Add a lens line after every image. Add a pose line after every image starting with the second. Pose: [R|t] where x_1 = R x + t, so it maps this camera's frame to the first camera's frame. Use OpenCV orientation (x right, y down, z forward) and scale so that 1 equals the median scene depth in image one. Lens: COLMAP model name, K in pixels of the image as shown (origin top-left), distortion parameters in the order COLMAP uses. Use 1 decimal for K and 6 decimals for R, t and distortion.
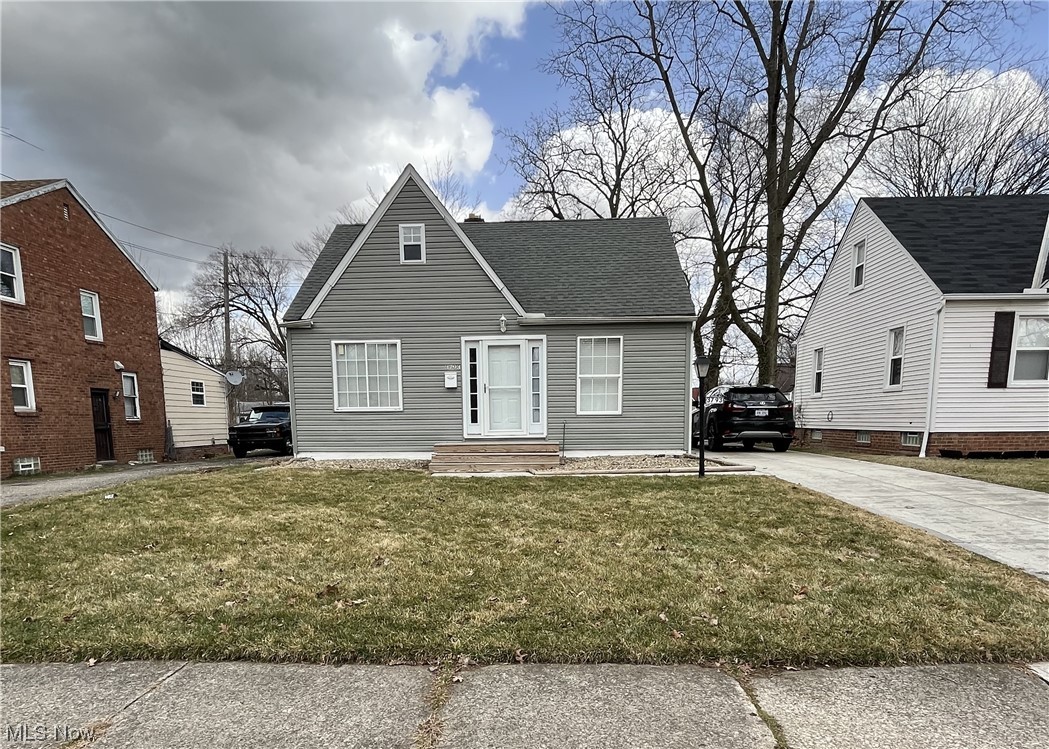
lens RADIAL K [[397.1, 0, 524.3], [0, 397.1, 341.6], [0, 0, 1]] dist [-0.002034, -0.000132]
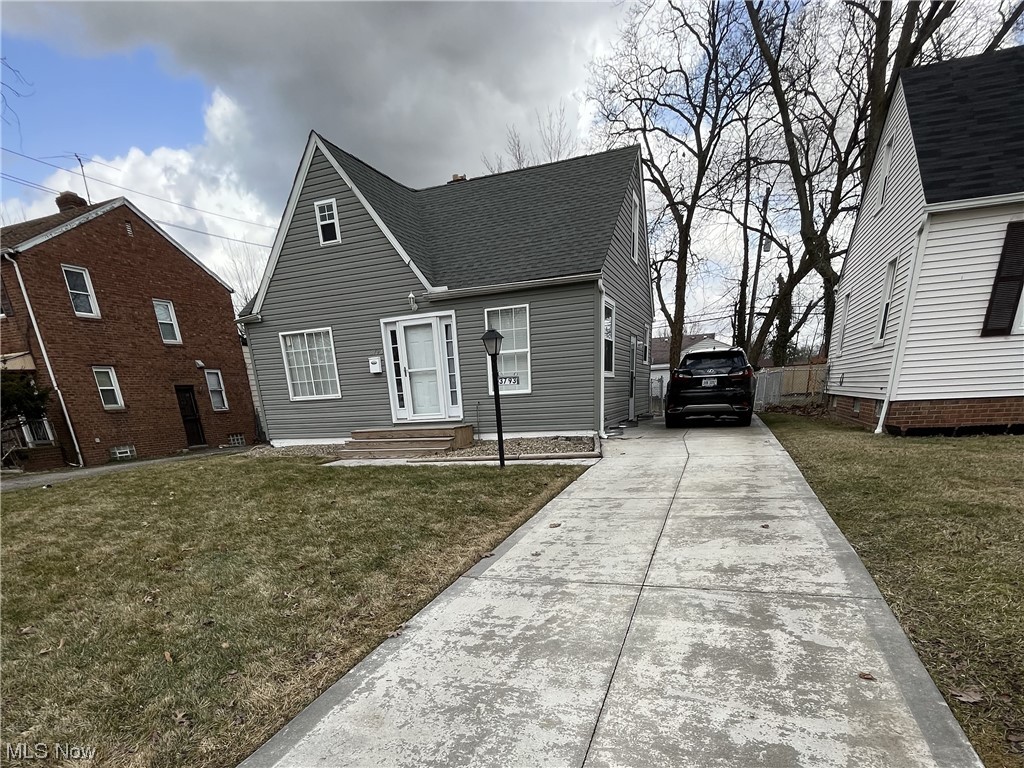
lens RADIAL K [[412.5, 0, 510.2], [0, 412.5, 384.9], [0, 0, 1]] dist [-0.002360, -0.000234]
pose [[0.978307, -0.051166, -0.200741, 0.336892], [0.085071, 0.982769, 0.164100, 0.006680], [0.188886, -0.177618, 0.965802, 0.081090]]
